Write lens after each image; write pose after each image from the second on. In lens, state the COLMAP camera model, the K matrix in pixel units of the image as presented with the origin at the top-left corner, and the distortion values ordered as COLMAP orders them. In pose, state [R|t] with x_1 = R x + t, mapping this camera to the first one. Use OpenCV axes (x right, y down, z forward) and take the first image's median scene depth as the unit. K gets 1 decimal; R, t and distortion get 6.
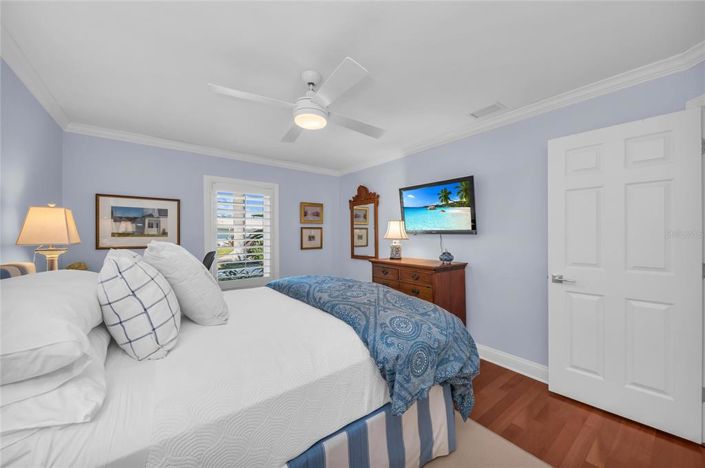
lens RADIAL K [[271.1, 0, 346.7], [0, 271.1, 235.2], [0, 0, 1]] dist [0.000048, -0.000003]
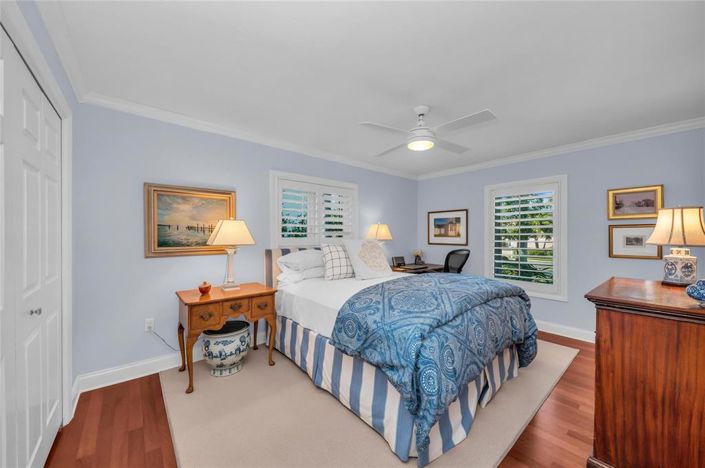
lens RADIAL K [[271.1, 0, 346.7], [0, 271.1, 235.2], [0, 0, 1]] dist [0.000048, -0.000003]
pose [[-0.001346, -0.000650, -0.999999, 0.723234], [-0.002760, 0.999996, -0.000646, -0.002132], [0.999995, 0.002759, -0.001348, 0.427648]]
